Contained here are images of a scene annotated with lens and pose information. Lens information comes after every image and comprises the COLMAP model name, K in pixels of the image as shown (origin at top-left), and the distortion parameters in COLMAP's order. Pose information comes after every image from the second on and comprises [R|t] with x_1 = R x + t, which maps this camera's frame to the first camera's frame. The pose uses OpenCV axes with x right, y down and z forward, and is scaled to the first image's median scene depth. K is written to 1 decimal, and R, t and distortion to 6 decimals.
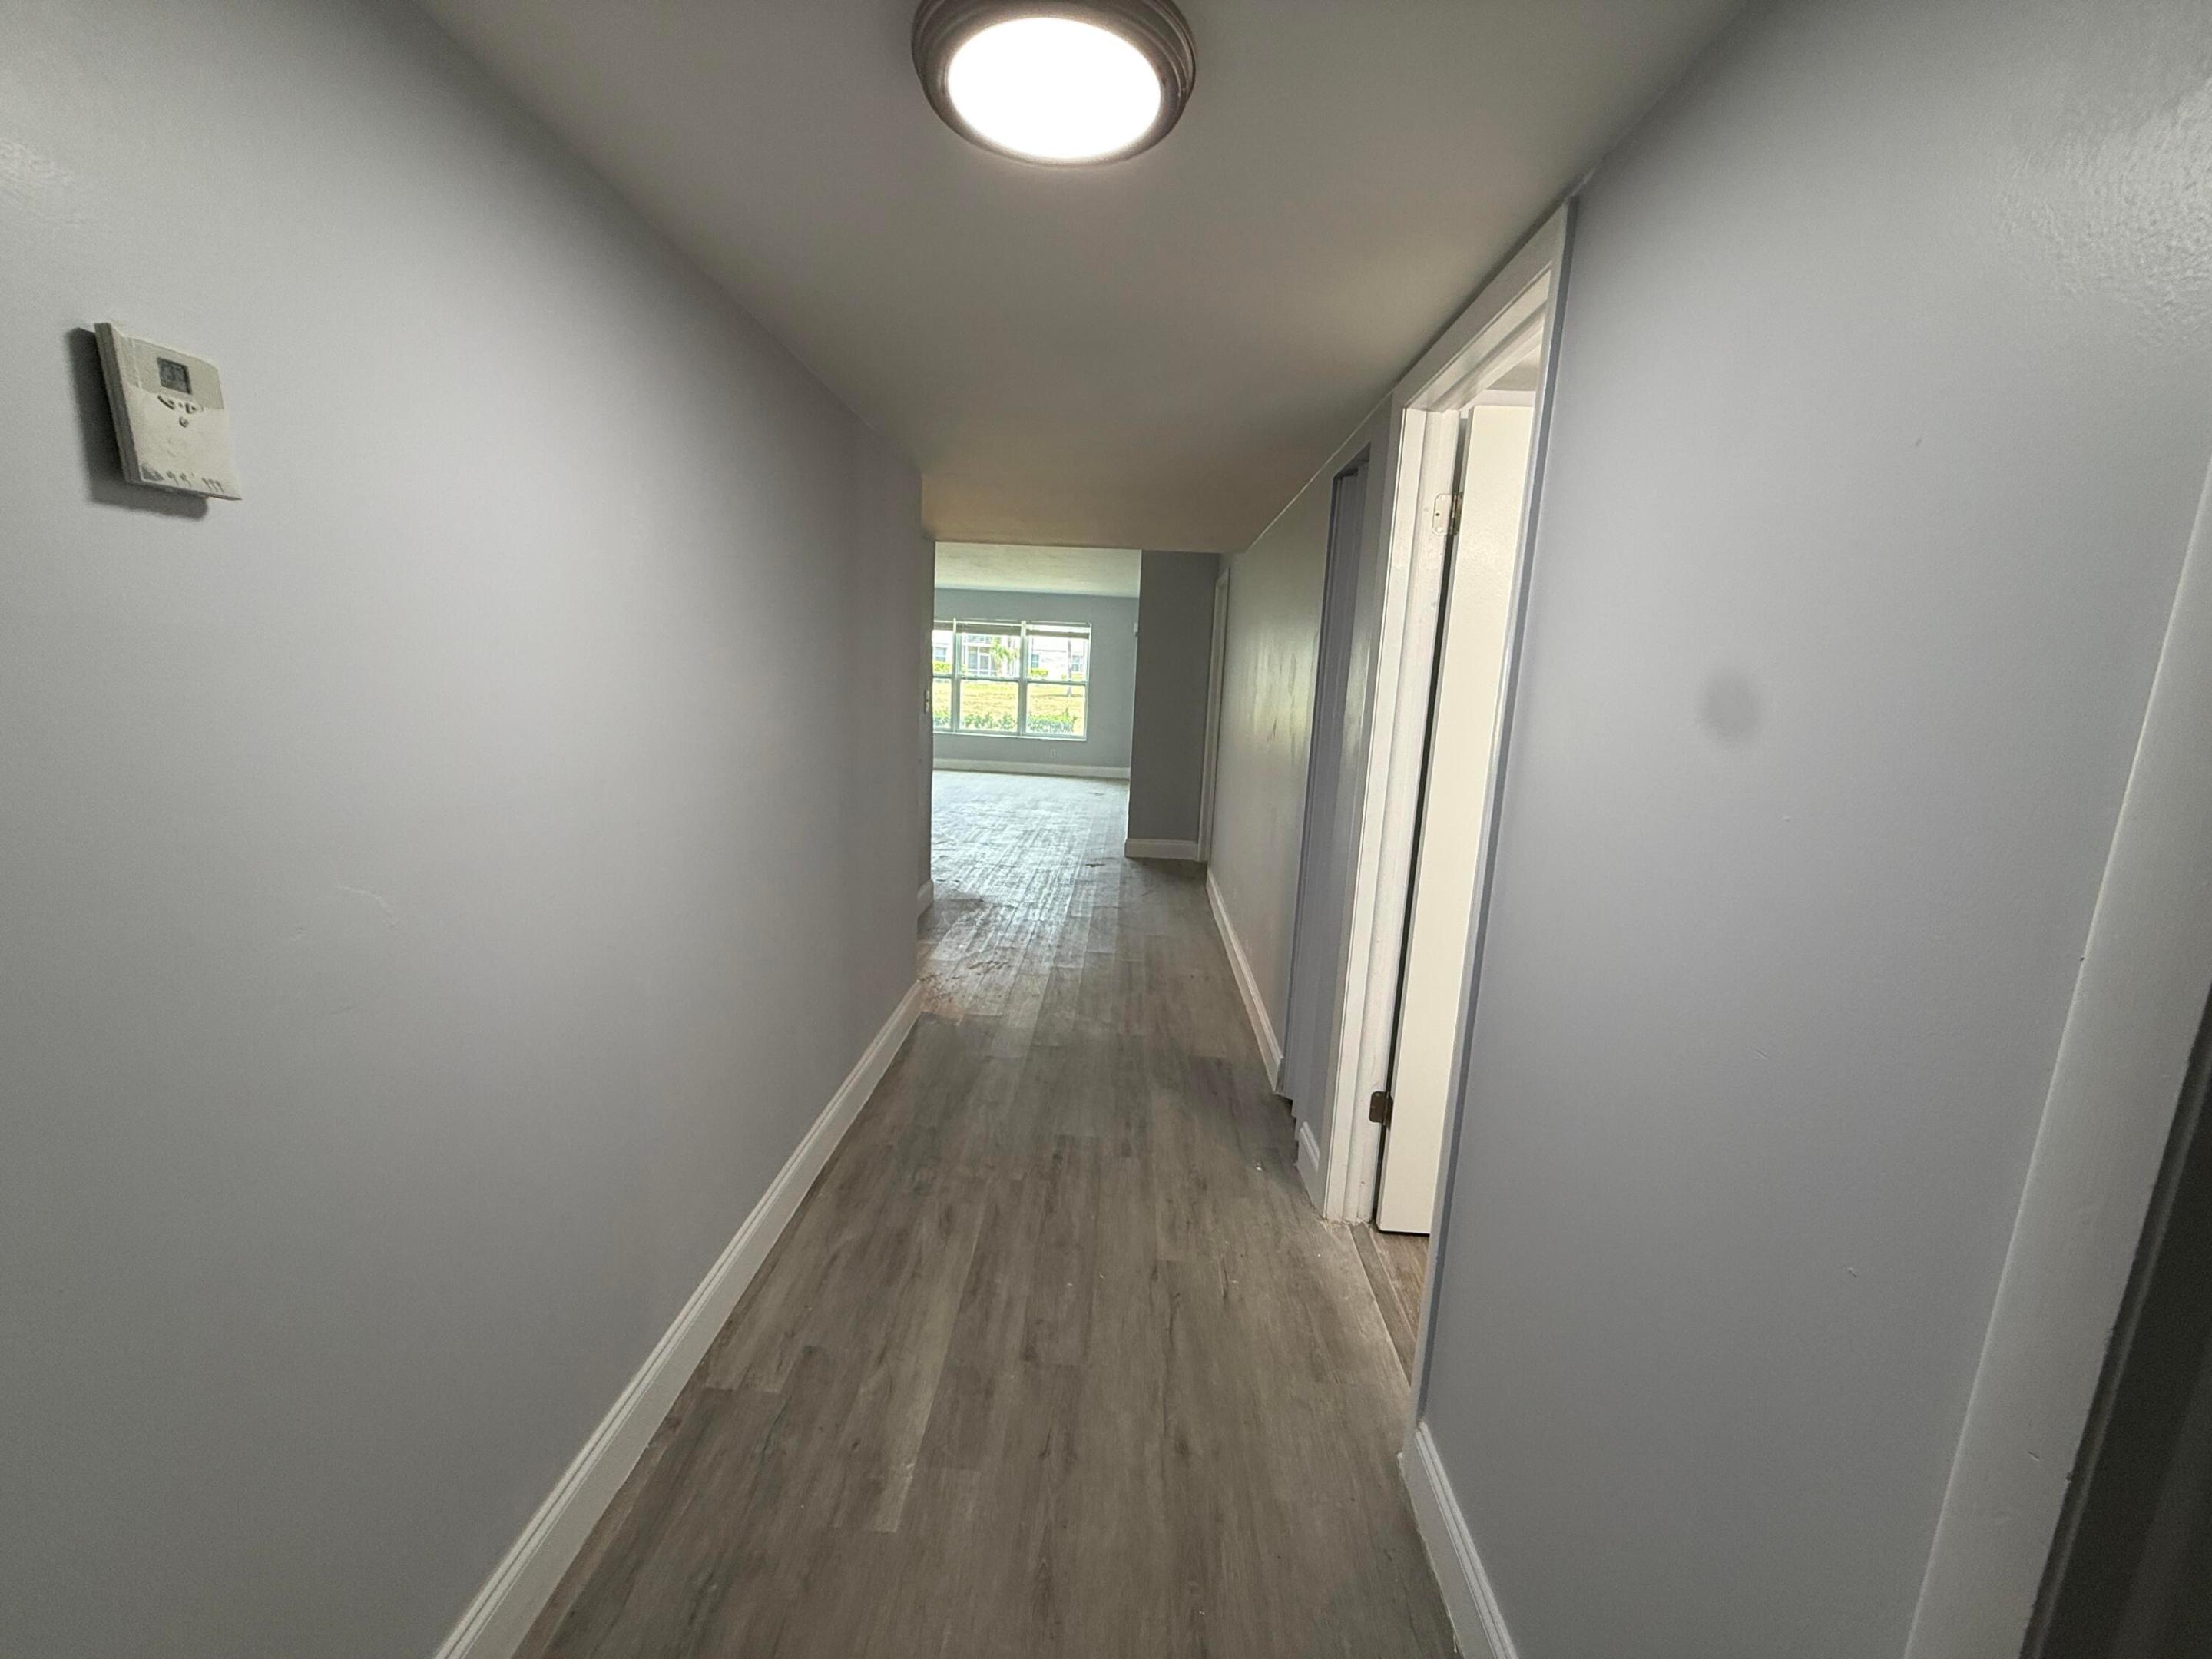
lens RADIAL K [[880.5, 0, 1103.3], [0, 880.5, 827.9], [0, 0, 1]] dist [0.001366, -0.000065]
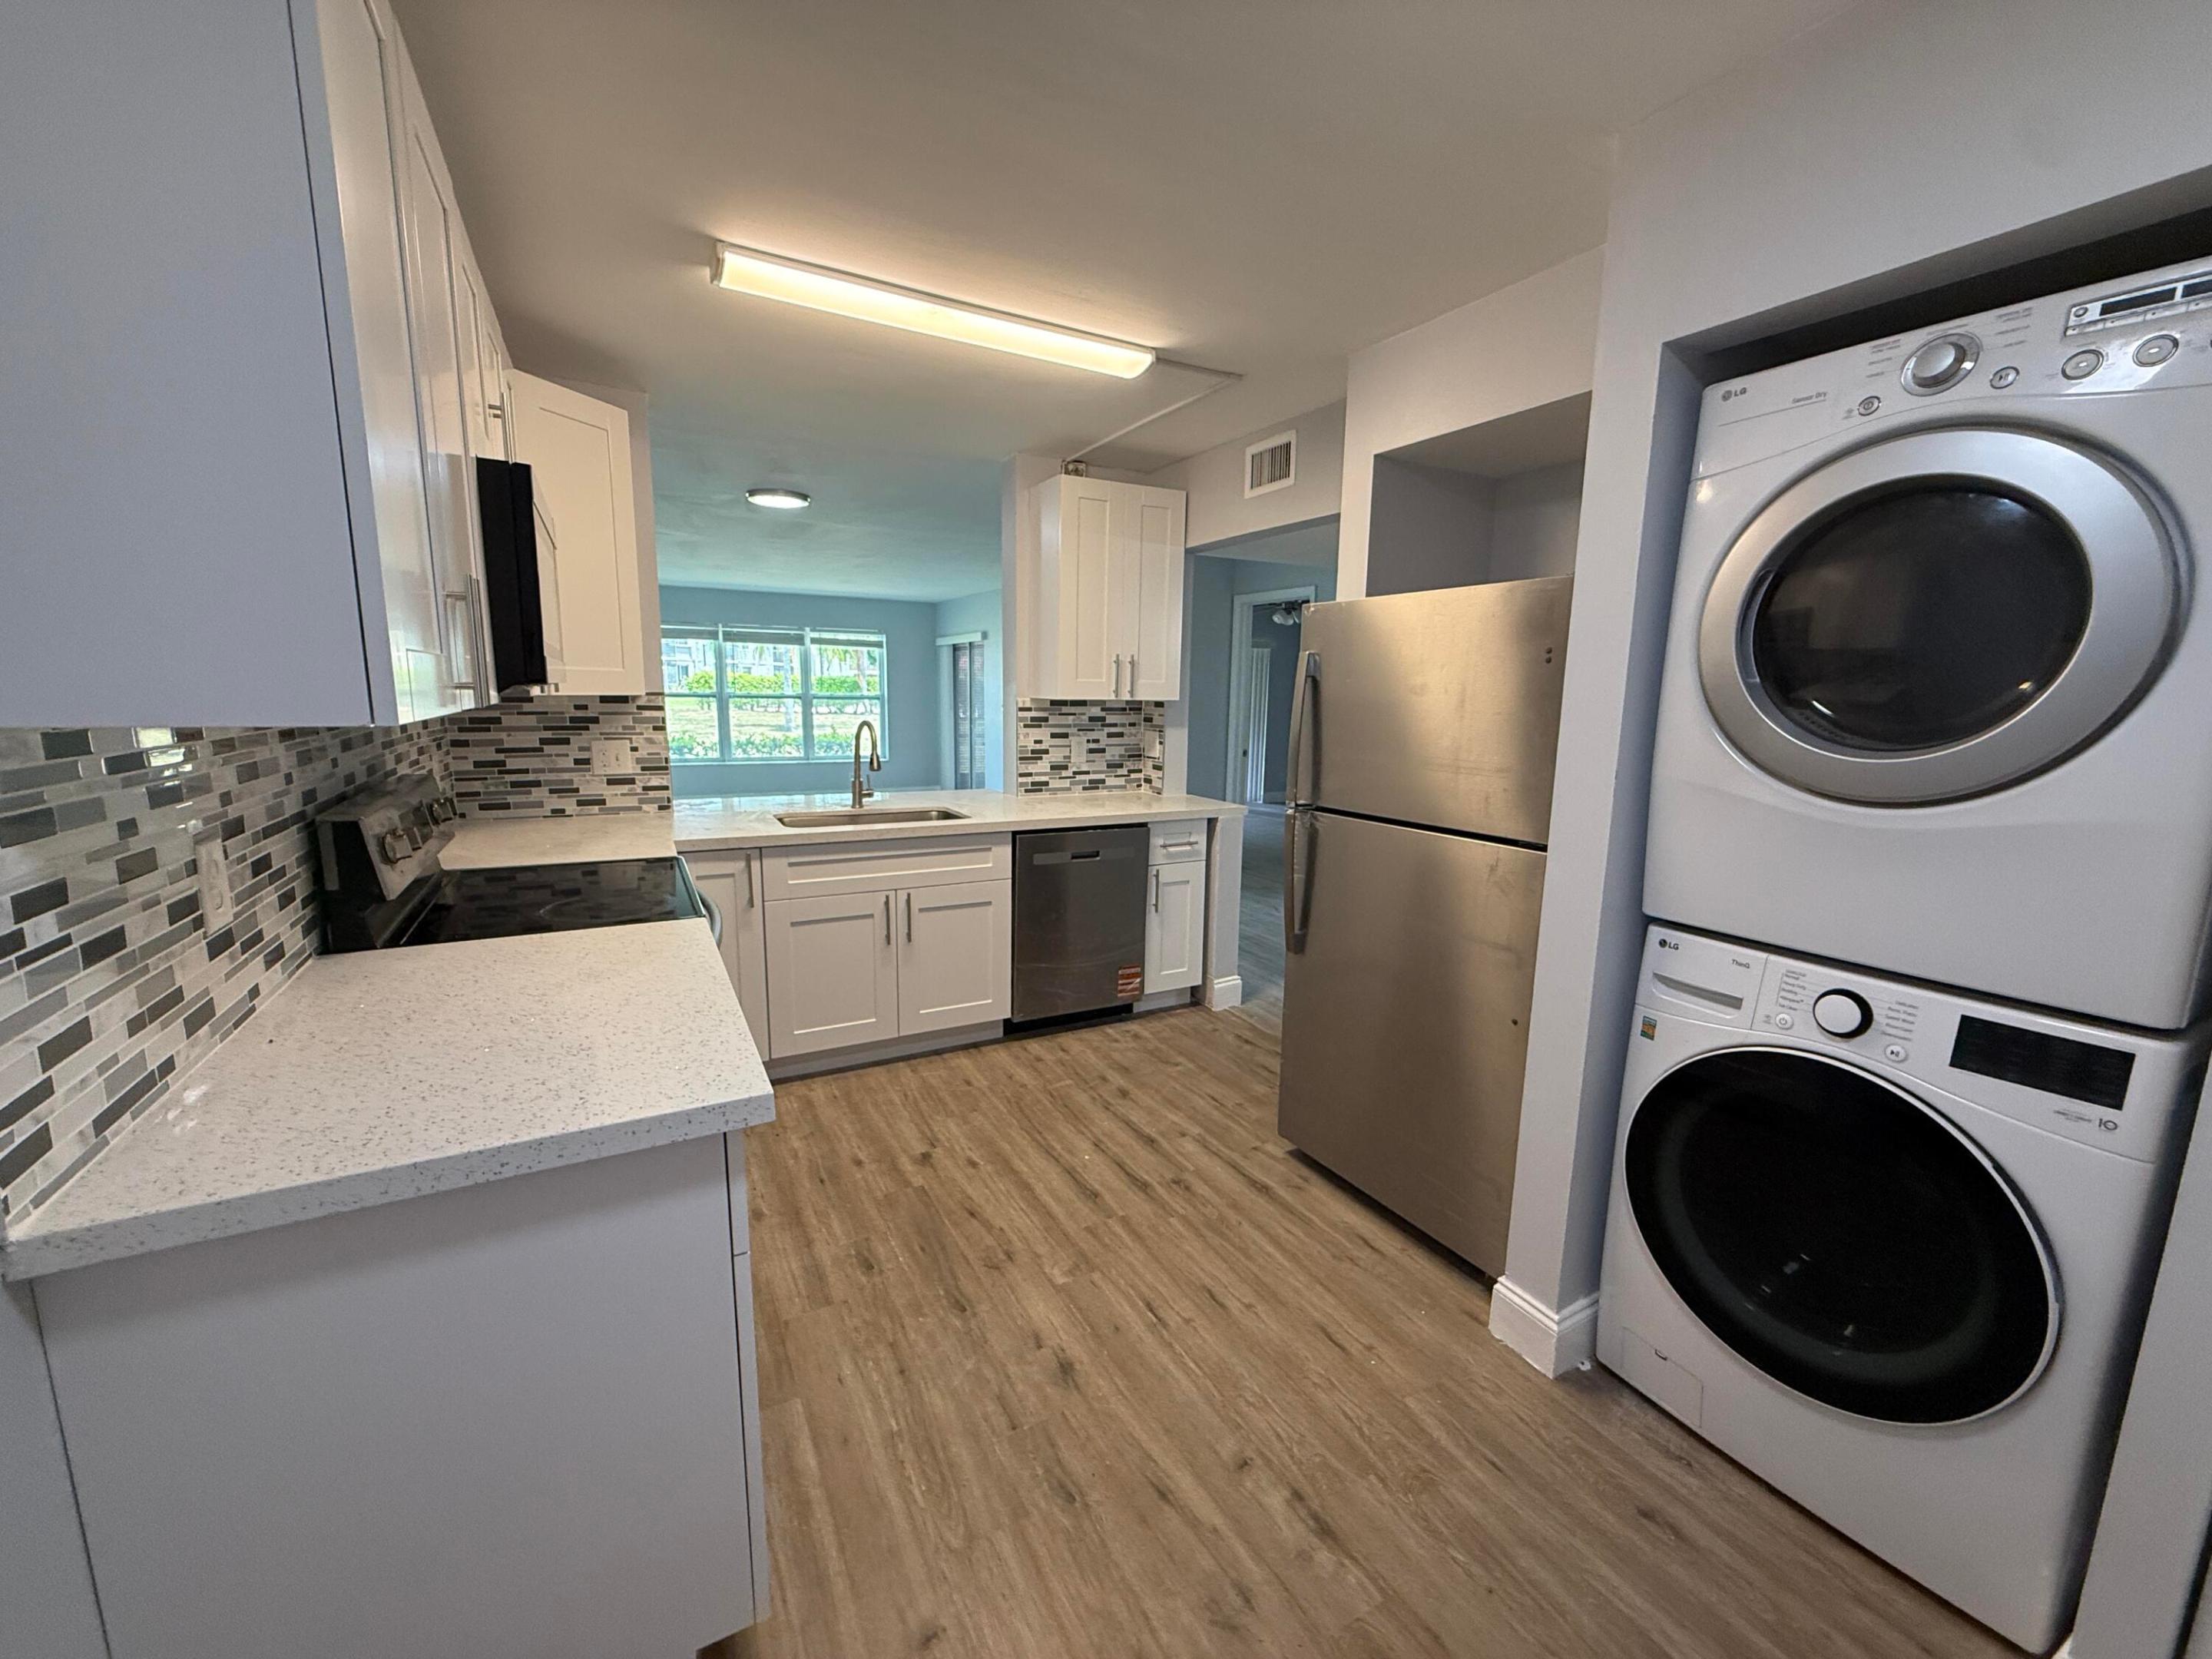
lens RADIAL K [[880.5, 0, 1100.4], [0, 880.5, 833.2], [0, 0, 1]] dist [0.001366, -0.000065]
pose [[0.861963, -0.111064, 0.494656, -0.284658], [0.109152, 0.993482, 0.032862, -0.030683], [-0.495082, 0.025667, 0.868467, 0.107231]]
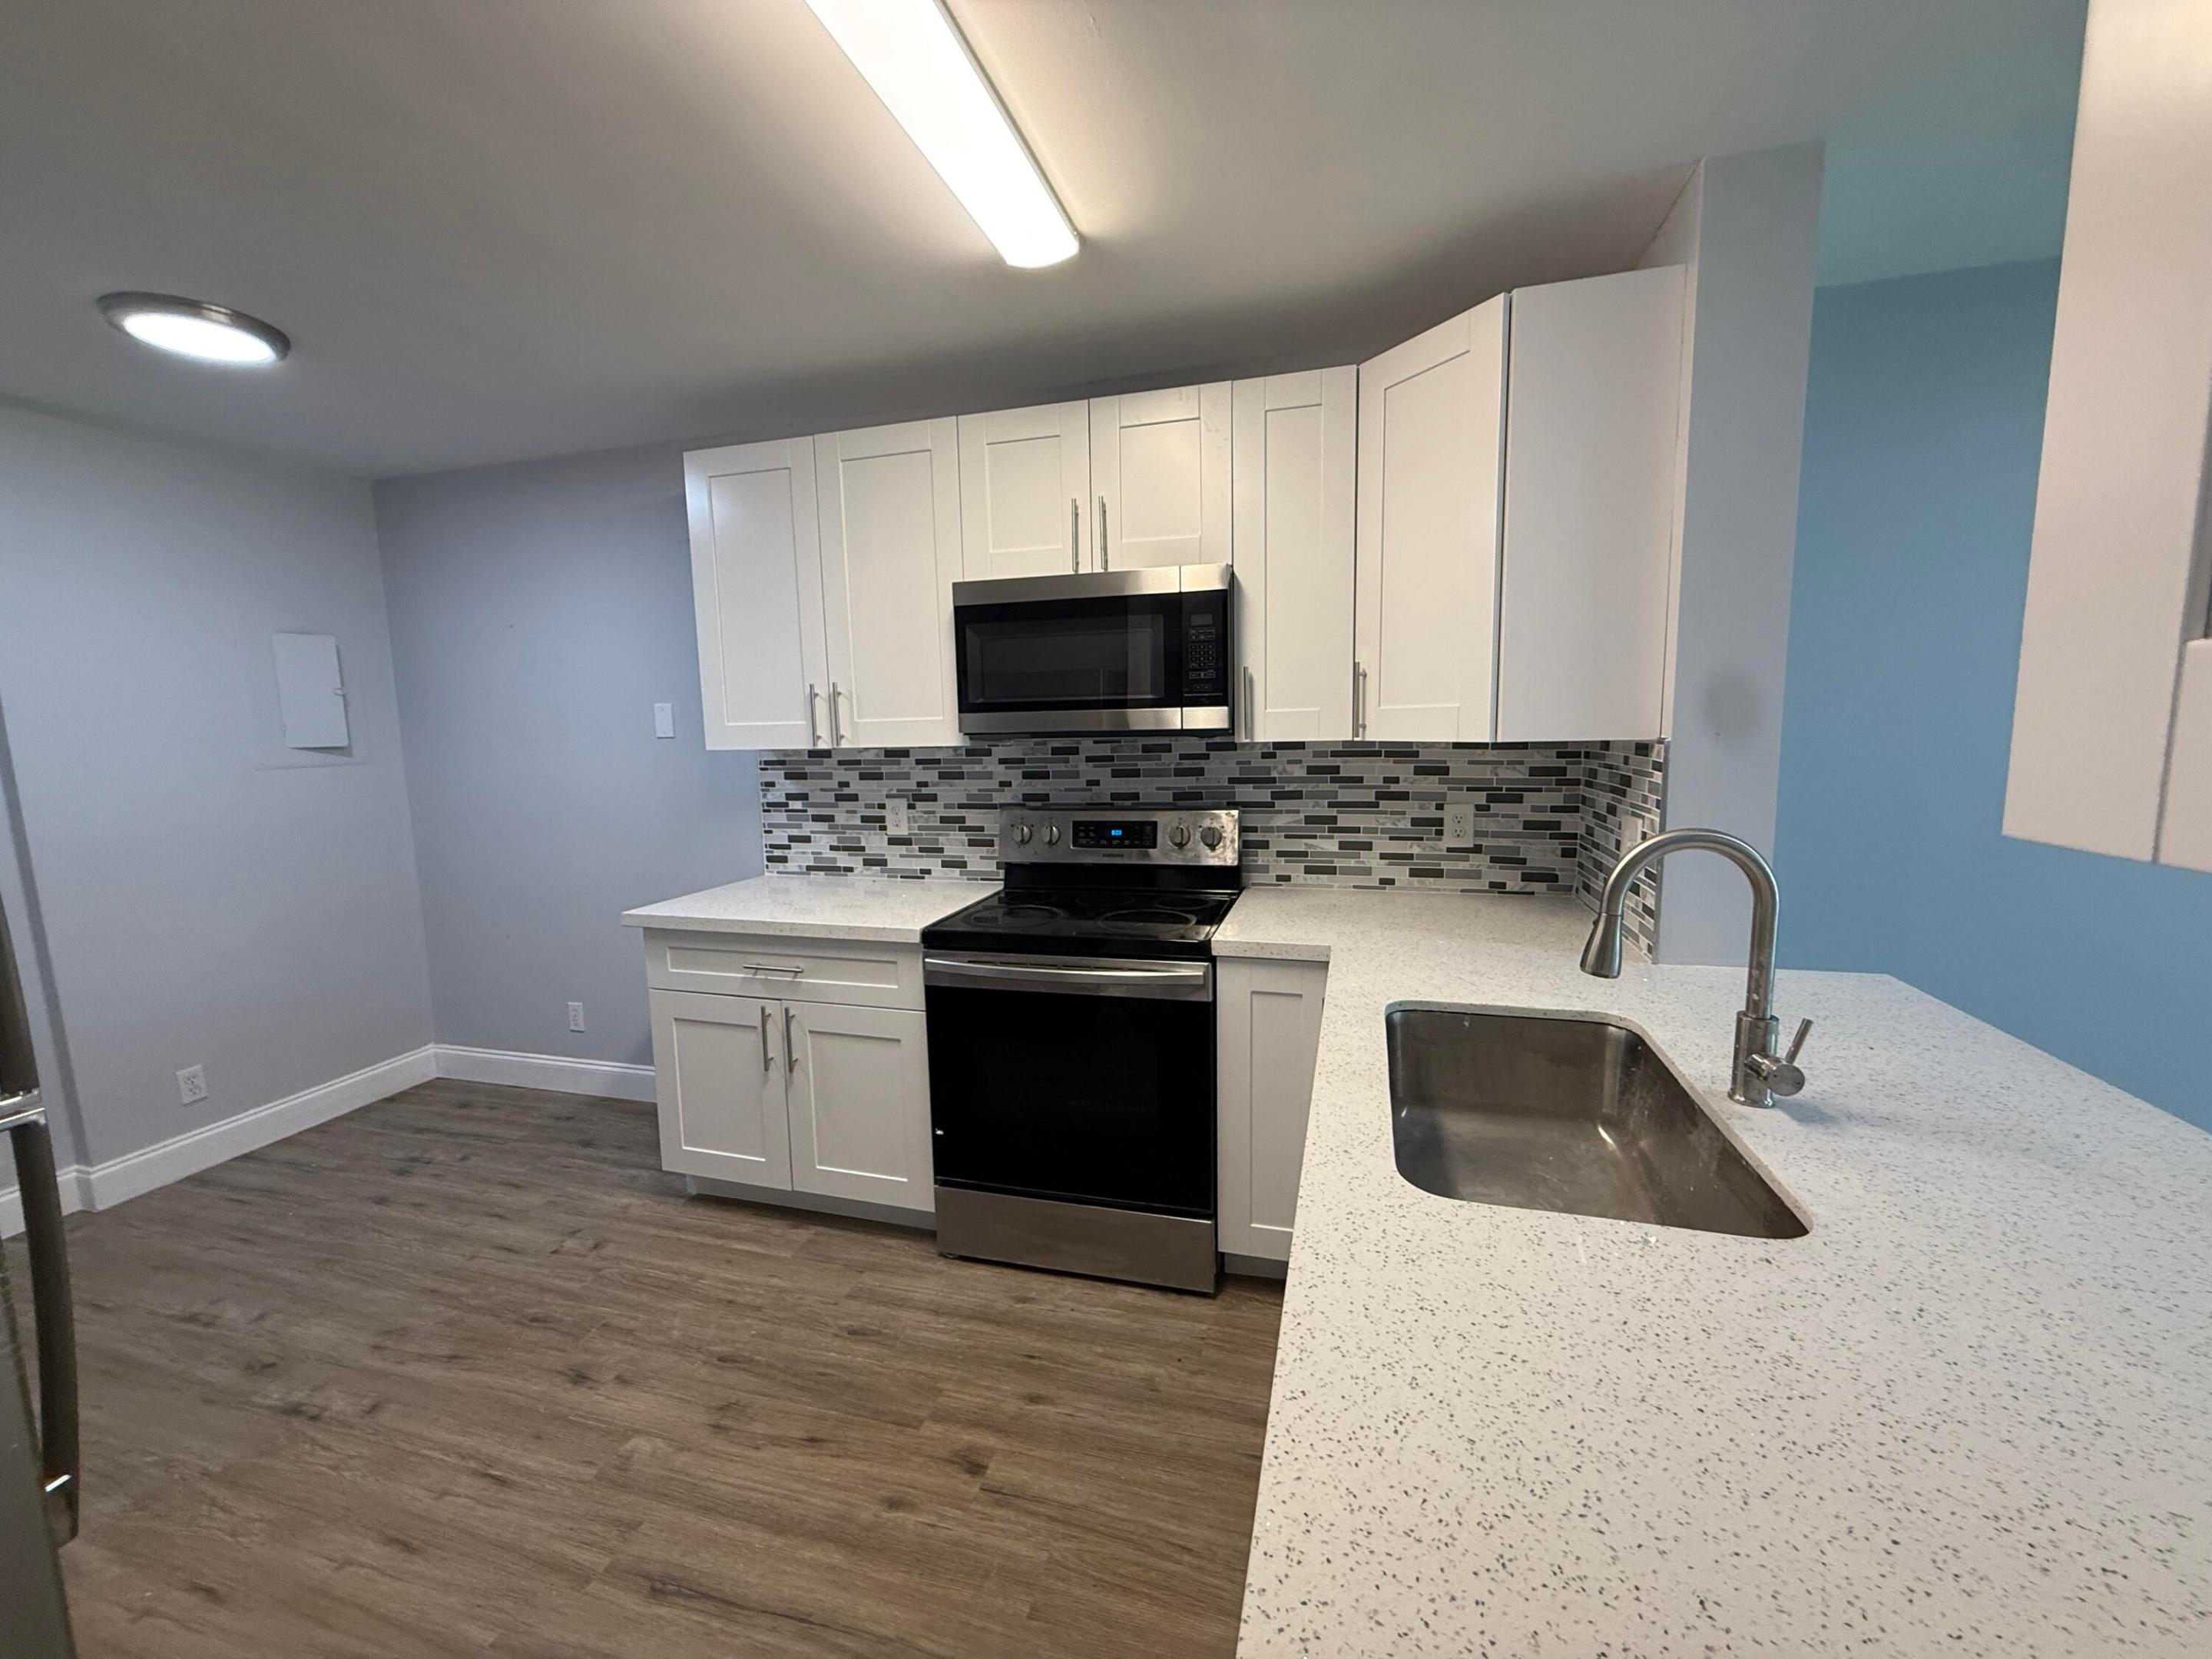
lens RADIAL K [[880.5, 0, 1099.1], [0, 880.5, 832.7], [0, 0, 1]] dist [0.001366, -0.000065]
pose [[-0.246217, 0.082128, -0.965729, -0.100494], [-0.158837, 0.979513, 0.123797, -0.067272], [0.956111, 0.183875, -0.228128, 0.354162]]
